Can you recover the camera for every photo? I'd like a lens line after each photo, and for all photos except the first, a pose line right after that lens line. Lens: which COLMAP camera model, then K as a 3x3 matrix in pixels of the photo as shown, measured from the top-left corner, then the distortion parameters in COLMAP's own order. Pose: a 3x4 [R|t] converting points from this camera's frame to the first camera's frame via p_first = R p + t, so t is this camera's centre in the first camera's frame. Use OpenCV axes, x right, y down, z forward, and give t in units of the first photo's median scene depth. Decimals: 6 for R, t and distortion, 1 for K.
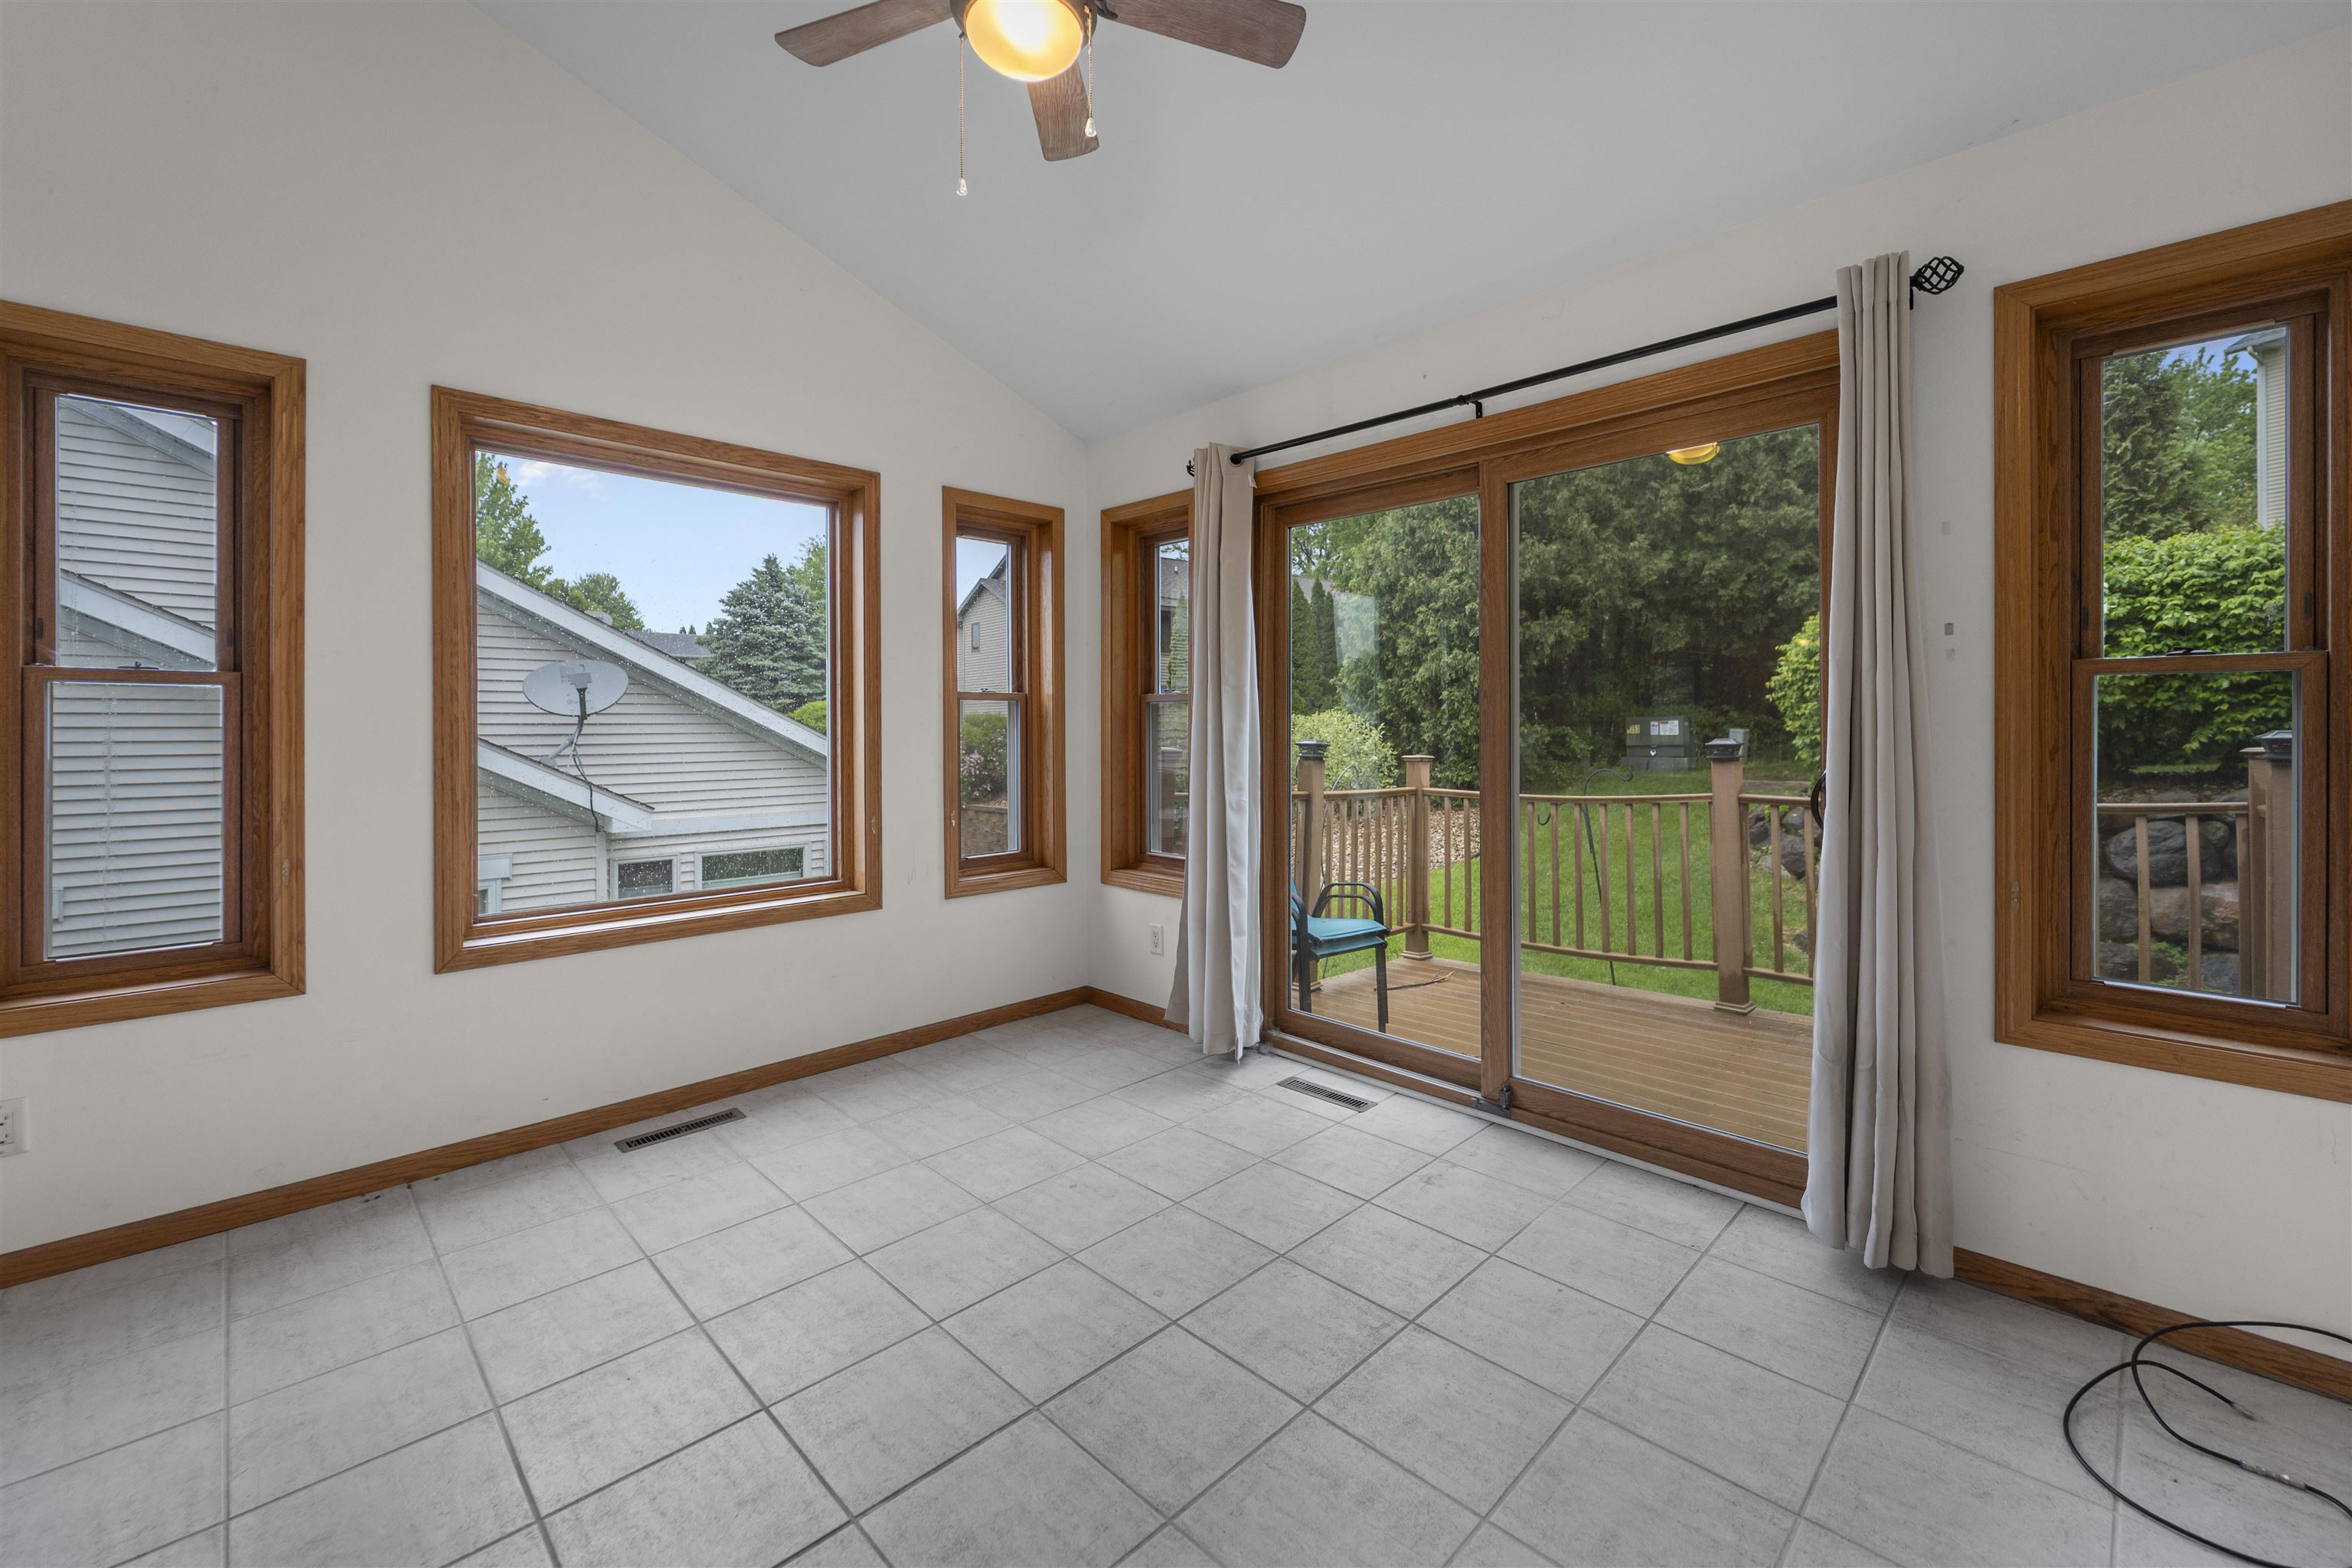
lens RADIAL K [[969.8, 0, 1183.2], [0, 969.8, 718.0], [0, 0, 1]] dist [0.001004, -0.000400]
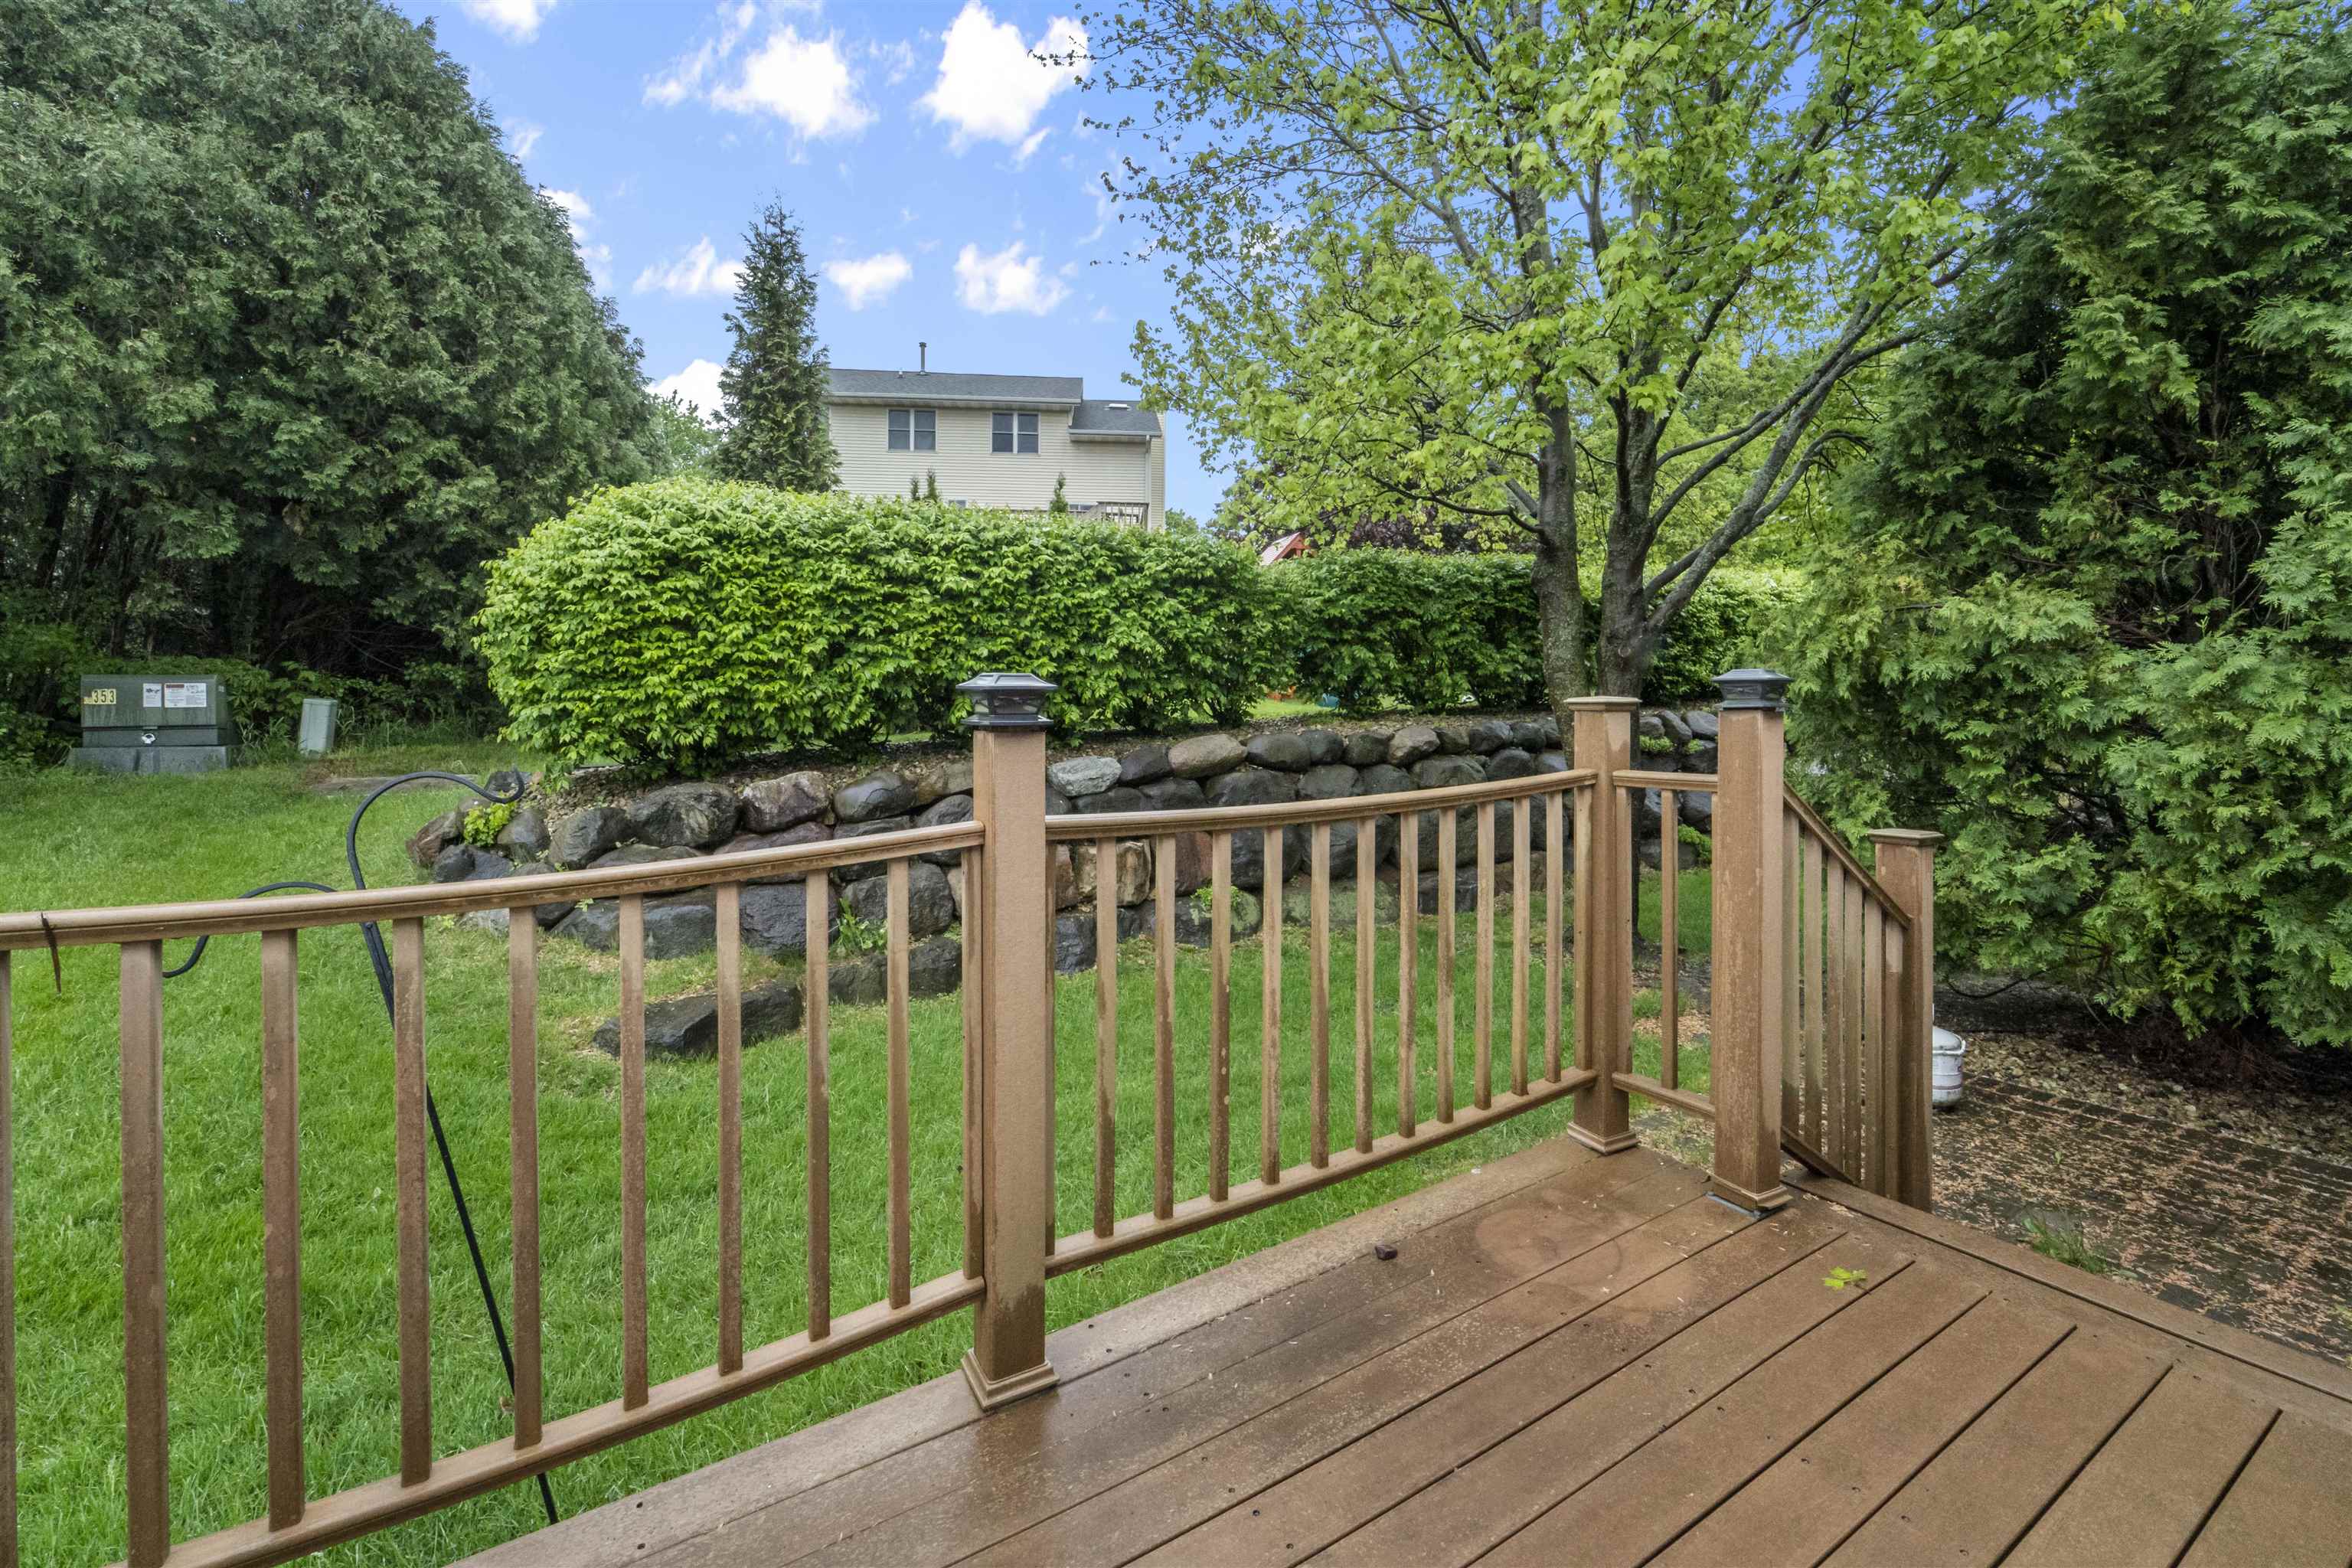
lens RADIAL K [[988.6, 0, 1180.9], [0, 988.6, 715.0], [0, 0, 1]] dist [0.000718, -0.000305]
pose [[0.231066, 0.004799, 0.972926, 0.216657], [-0.015409, 0.999880, -0.001272, 0.044728], [-0.972816, -0.014698, 0.231113, 0.951291]]
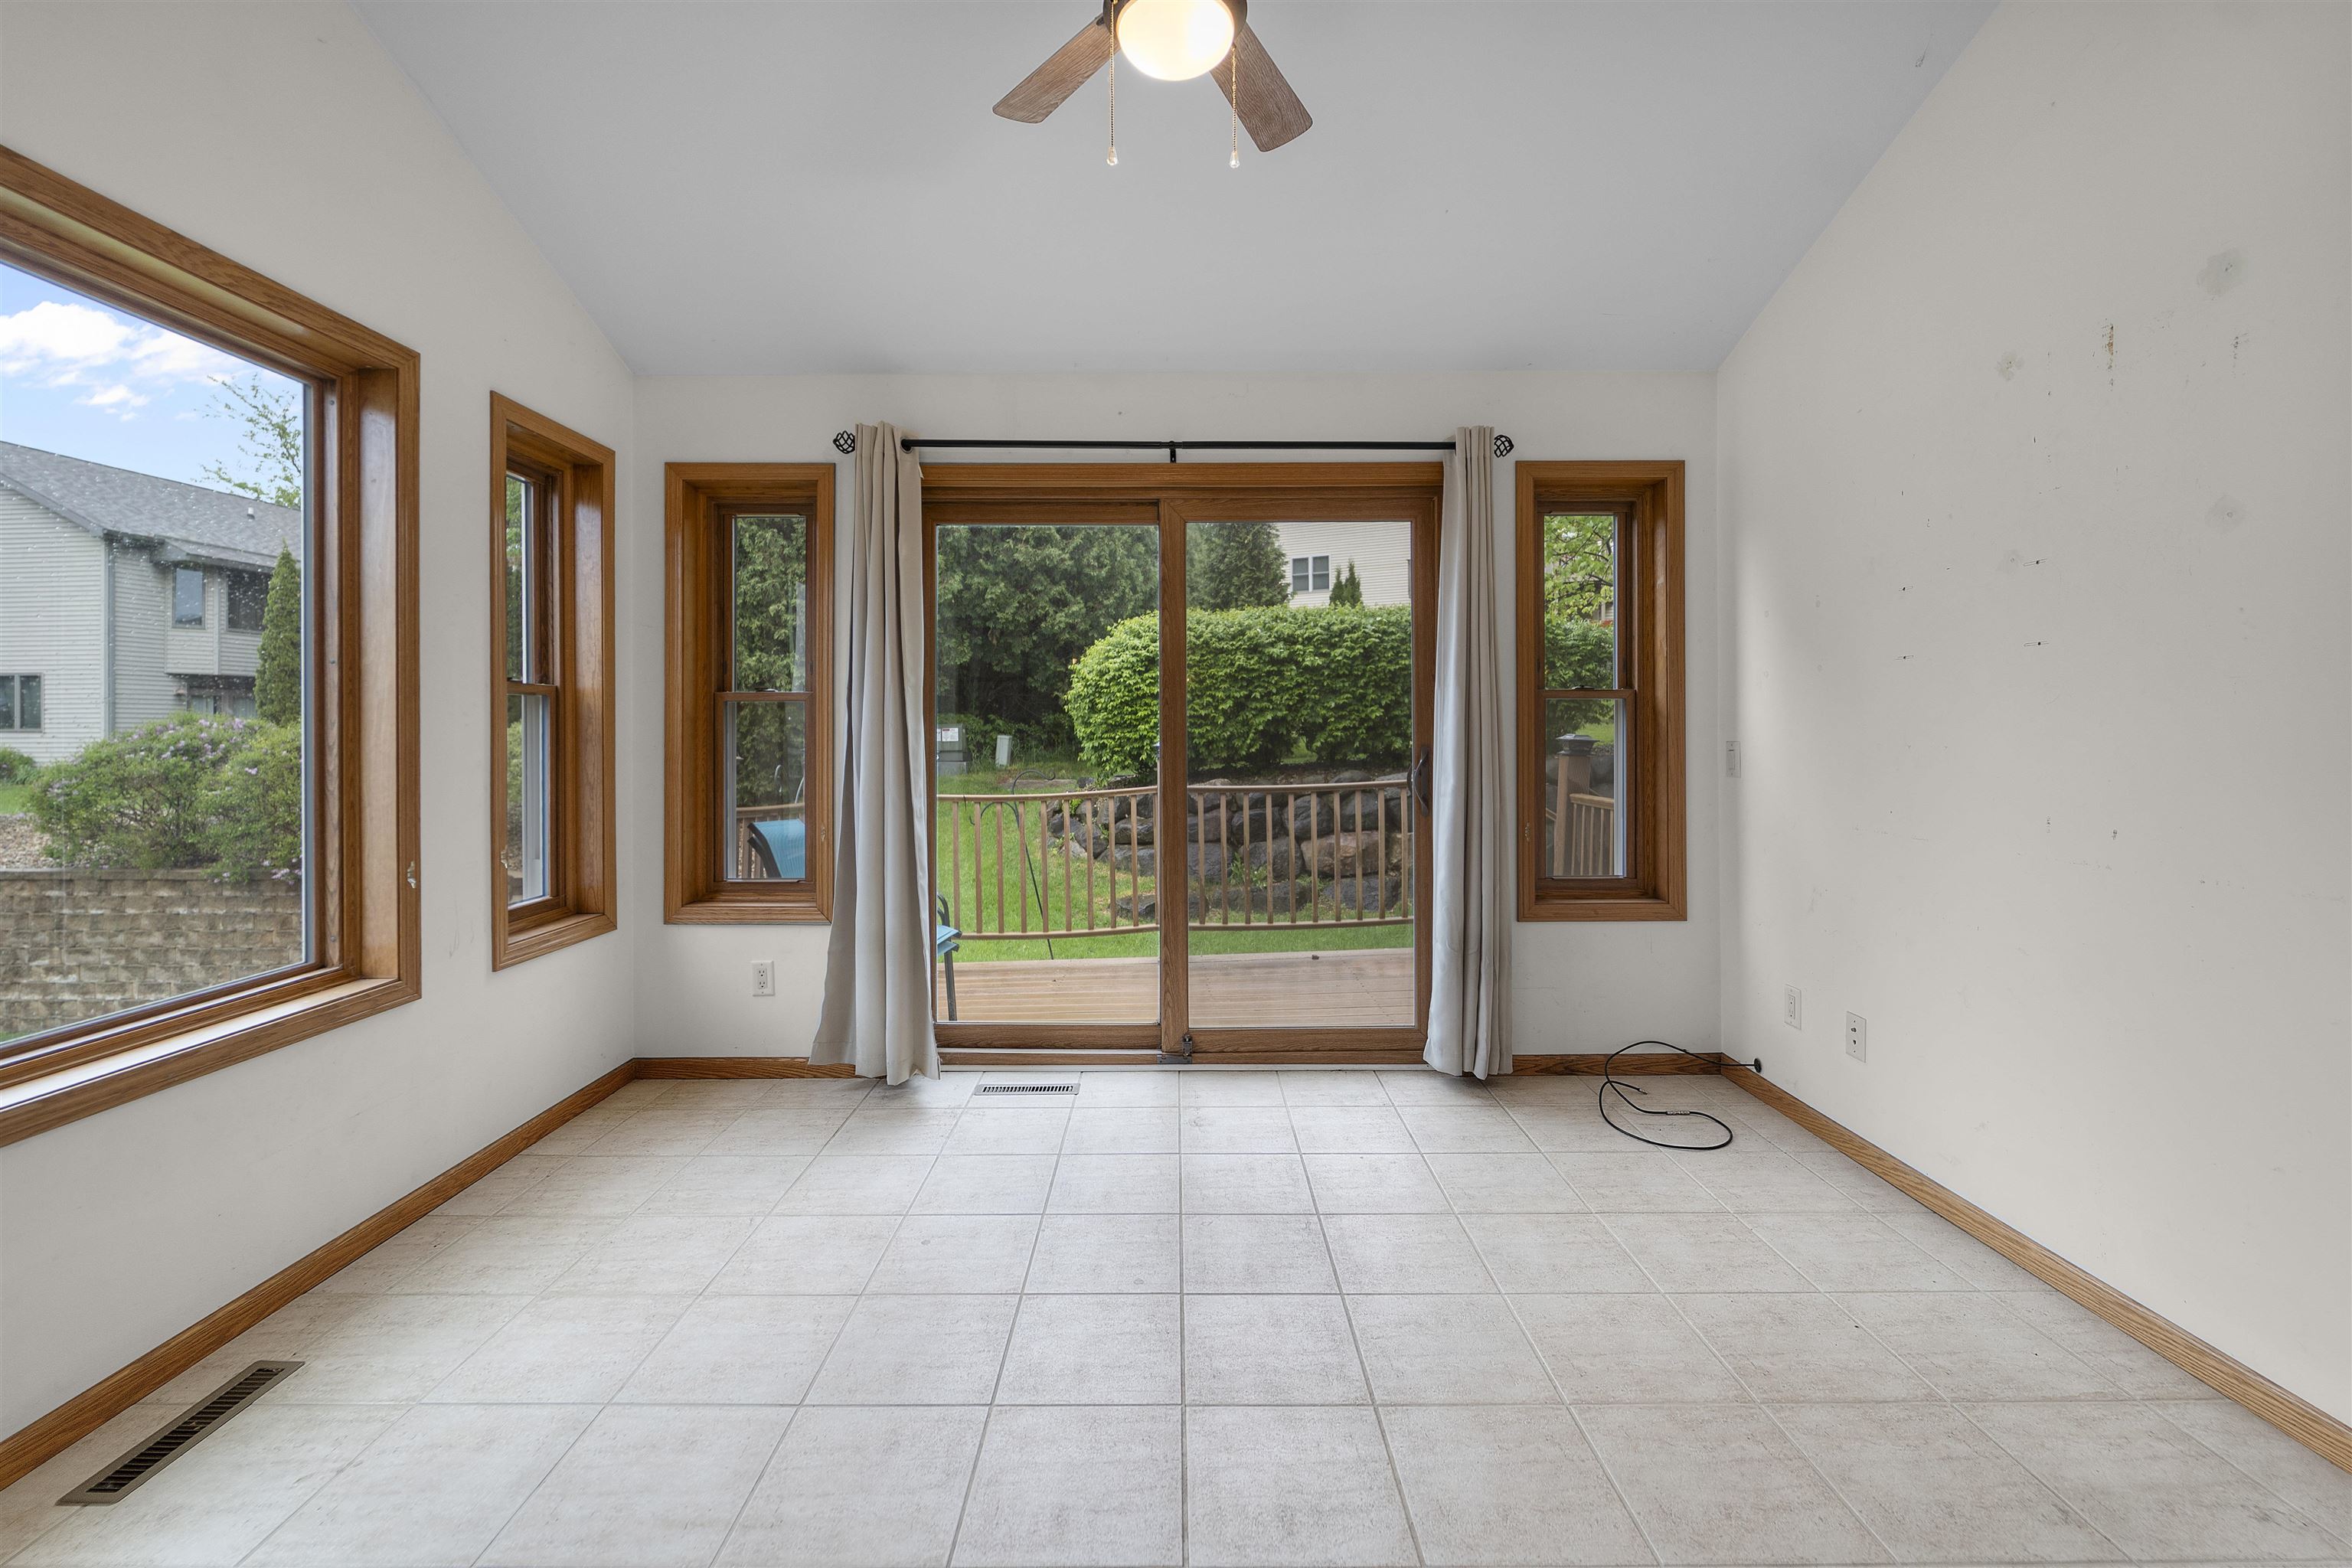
lens RADIAL K [[988.6, 0, 1180.9], [0, 988.6, 715.0], [0, 0, 1]] dist [0.000718, -0.000305]
pose [[0.699293, 0.012878, 0.714719, -0.372793], [-0.004861, 0.999900, -0.013261, 0.005184], [-0.714819, 0.005800, 0.699286, 0.118683]]
